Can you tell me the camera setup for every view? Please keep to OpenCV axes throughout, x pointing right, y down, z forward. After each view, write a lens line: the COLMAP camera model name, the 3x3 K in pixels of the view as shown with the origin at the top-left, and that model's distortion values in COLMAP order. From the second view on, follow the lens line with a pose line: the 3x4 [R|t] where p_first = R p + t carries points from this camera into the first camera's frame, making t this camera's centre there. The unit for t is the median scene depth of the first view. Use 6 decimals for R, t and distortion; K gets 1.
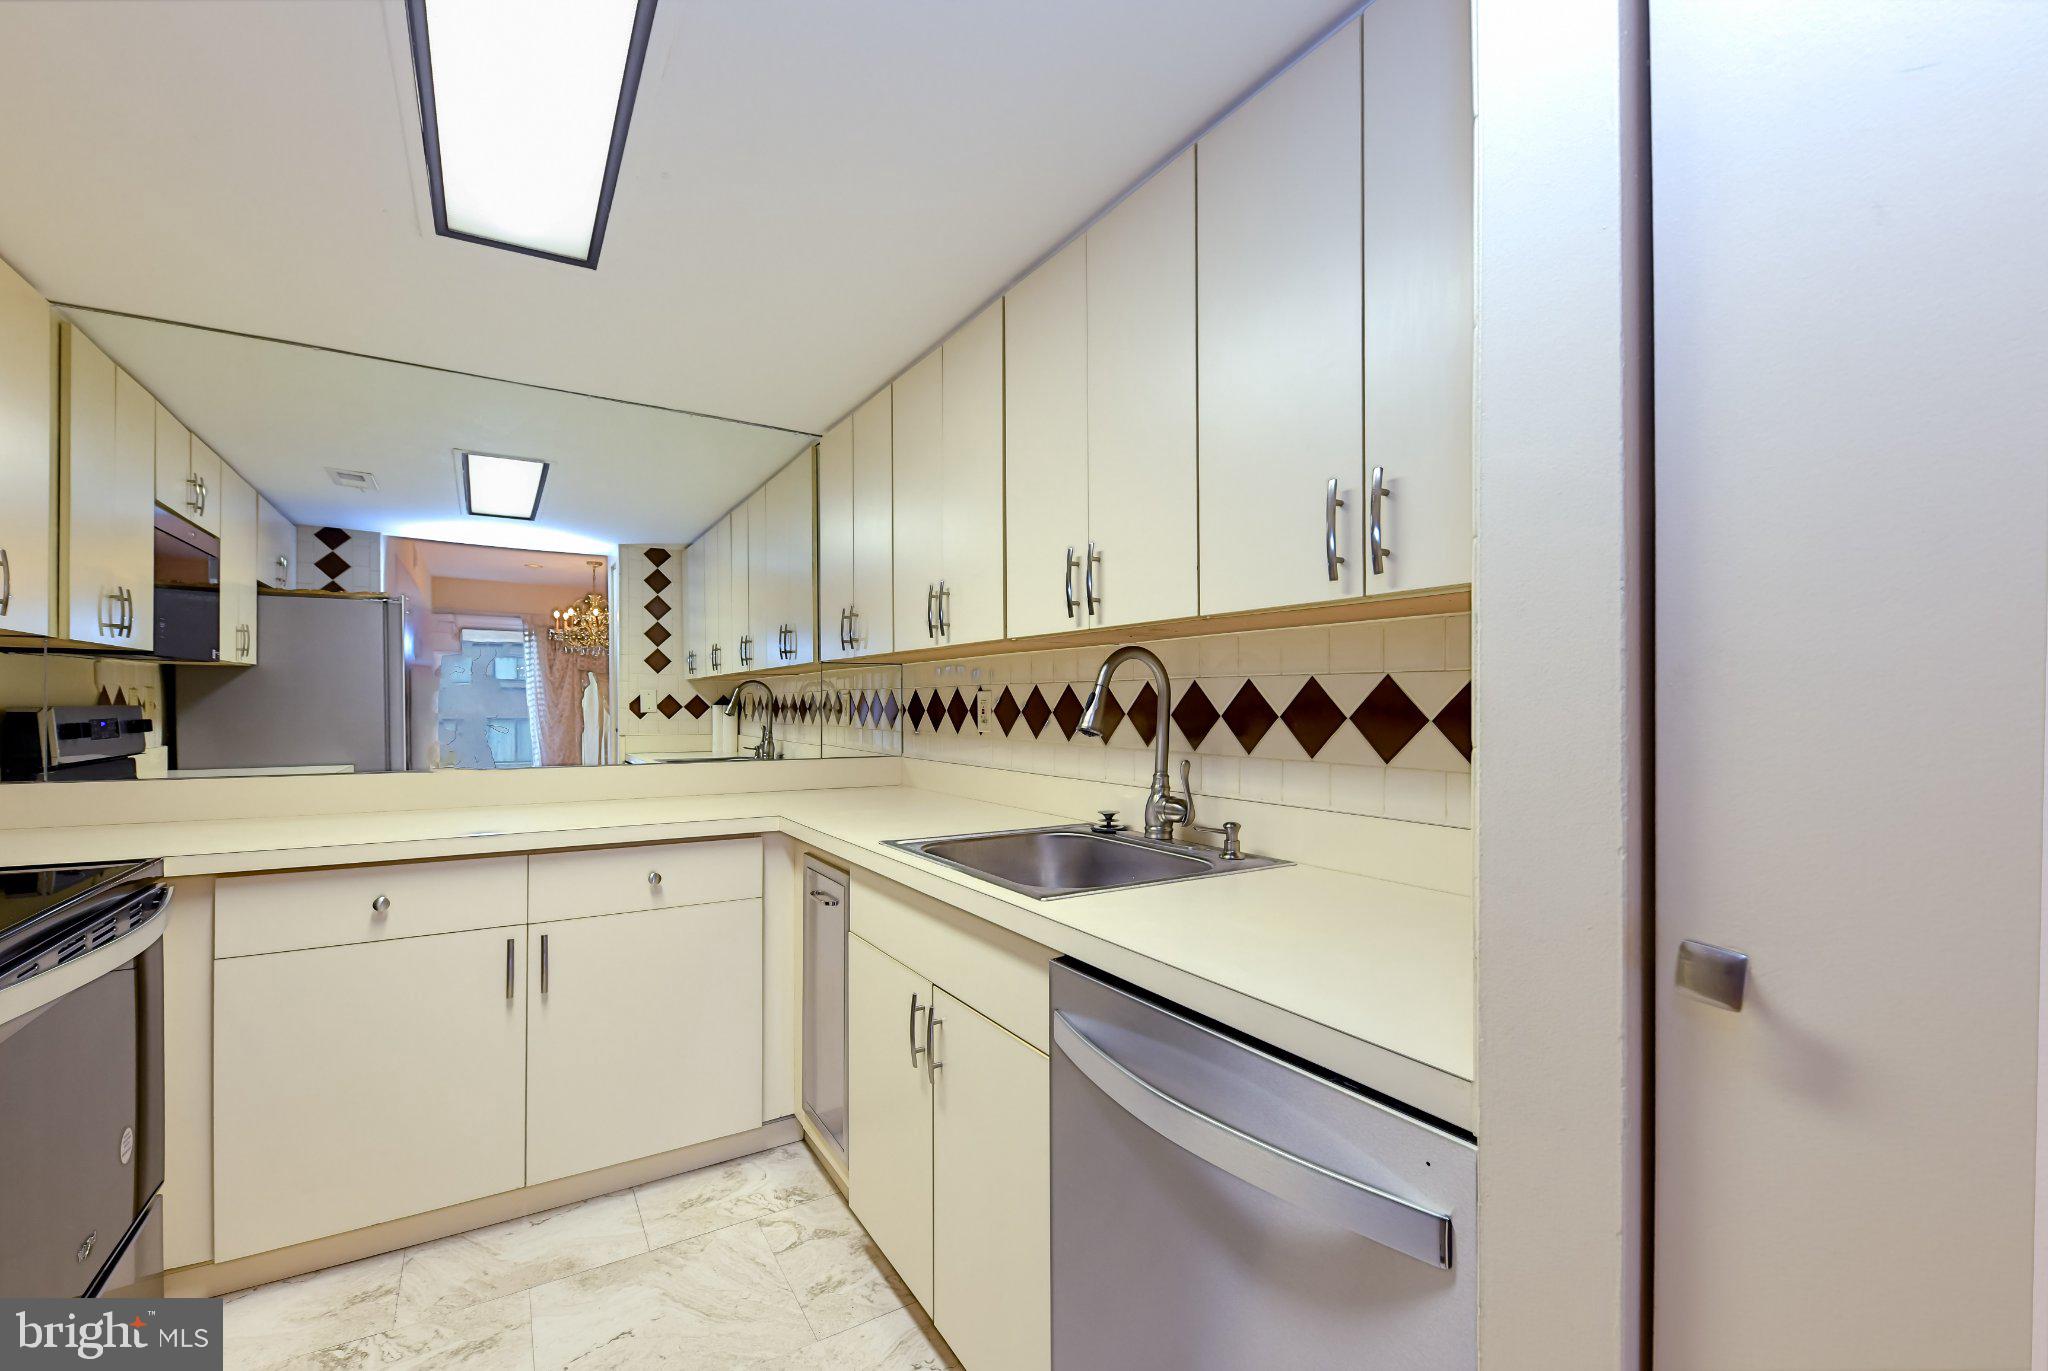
lens RADIAL K [[878.7, 0, 1021.4], [0, 878.7, 704.7], [0, 0, 1]] dist [0.013808, -0.008818]
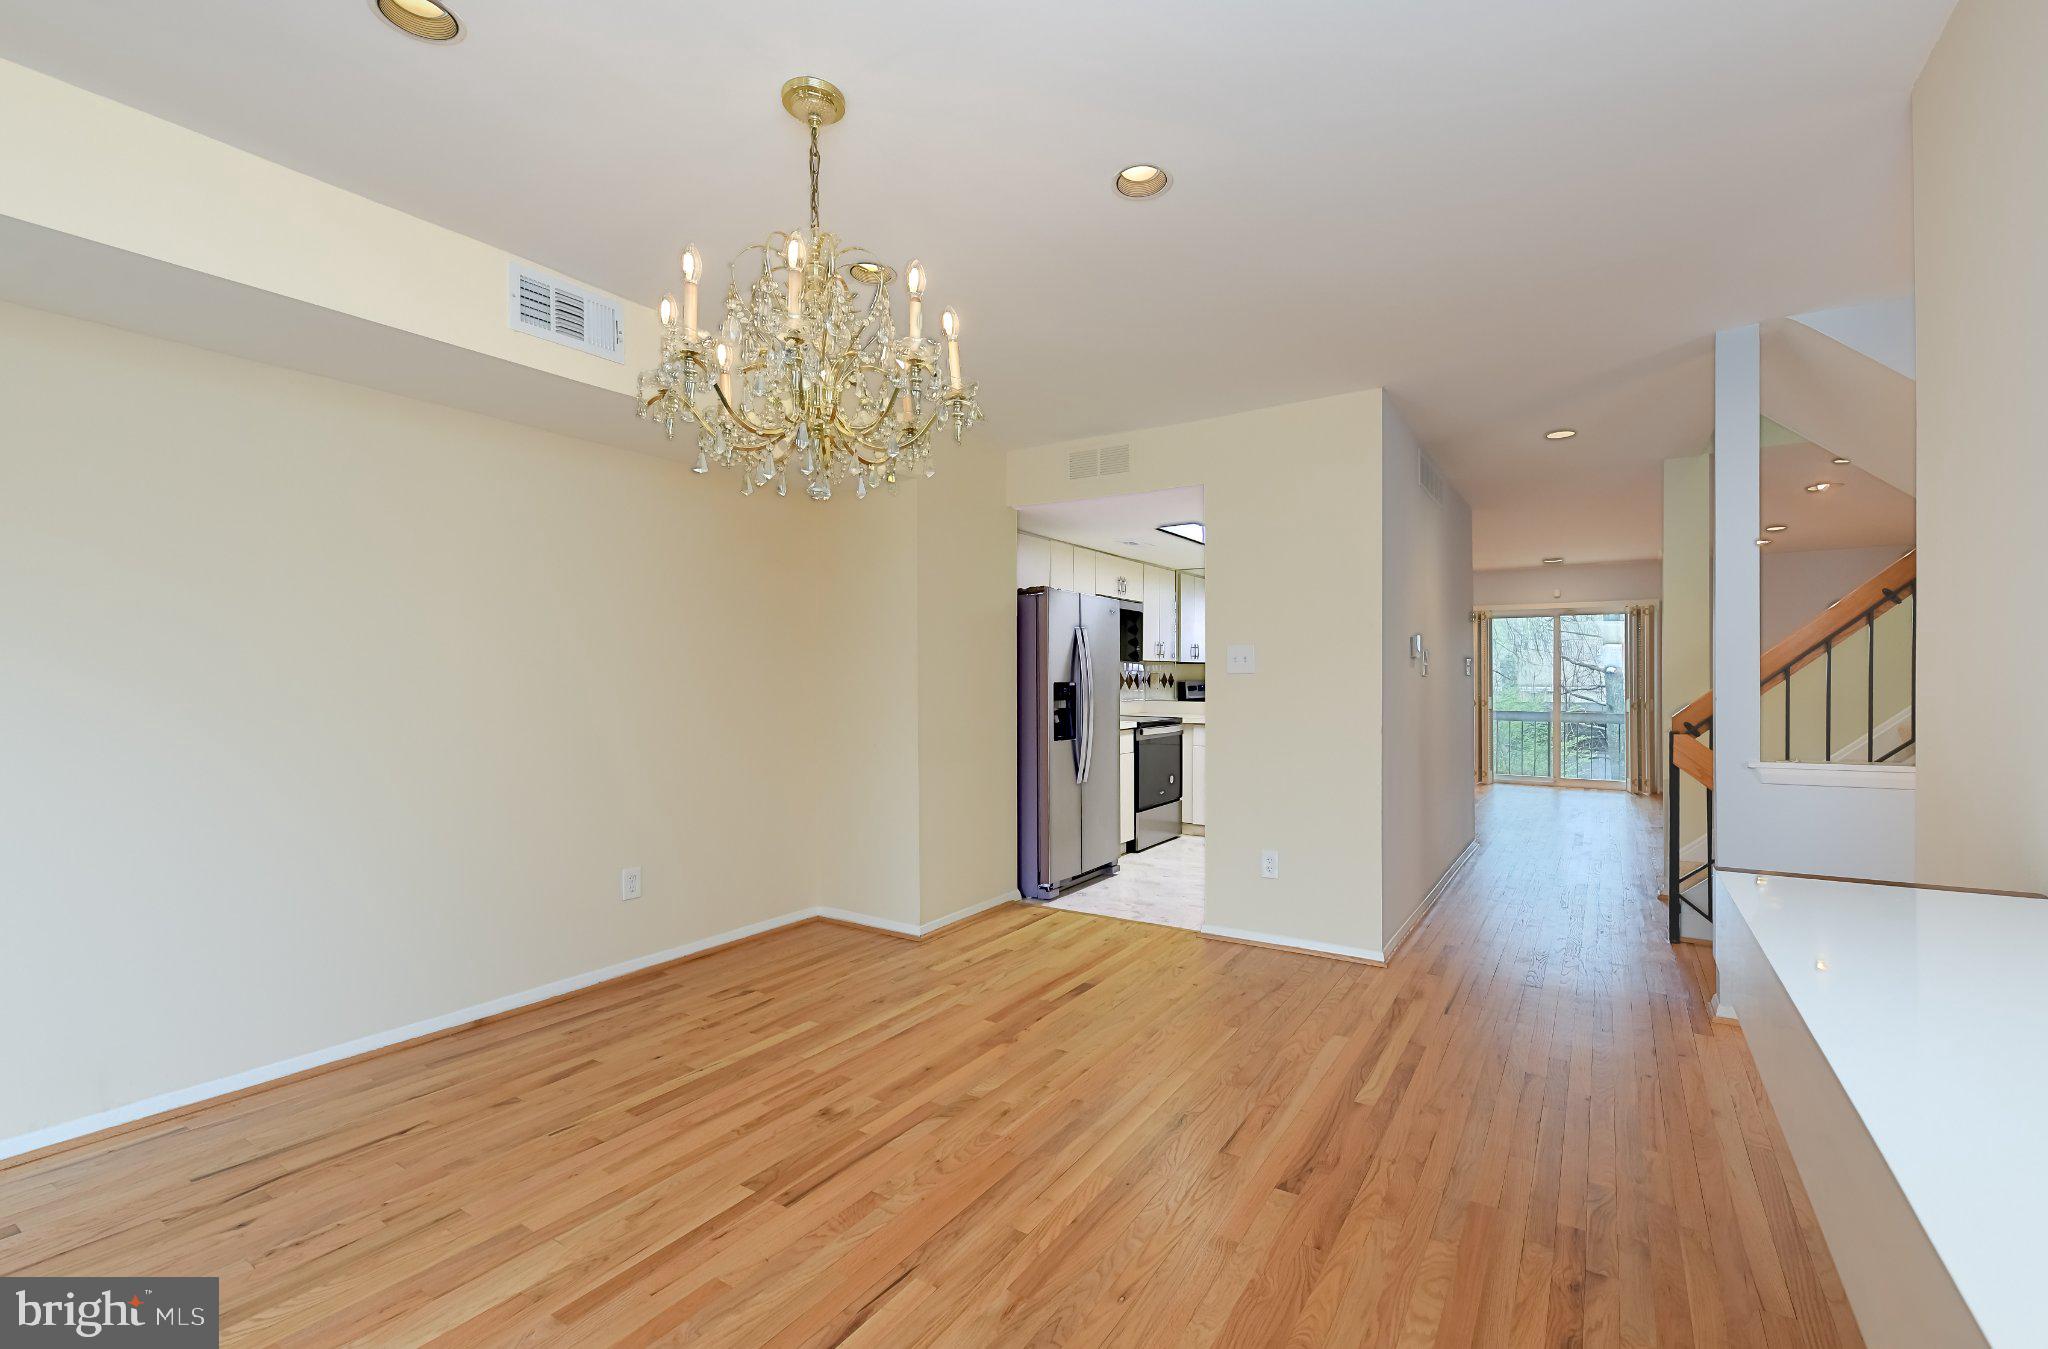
lens RADIAL K [[862.8, 0, 1028.3], [0, 862.8, 683.4], [0, 0, 1]] dist [0.002931, 0.000120]
pose [[0.437954, 0.006412, -0.898974, 1.485566], [-0.002655, 0.999979, 0.005839, -0.005452], [0.898993, -0.000171, 0.437963, -0.896183]]
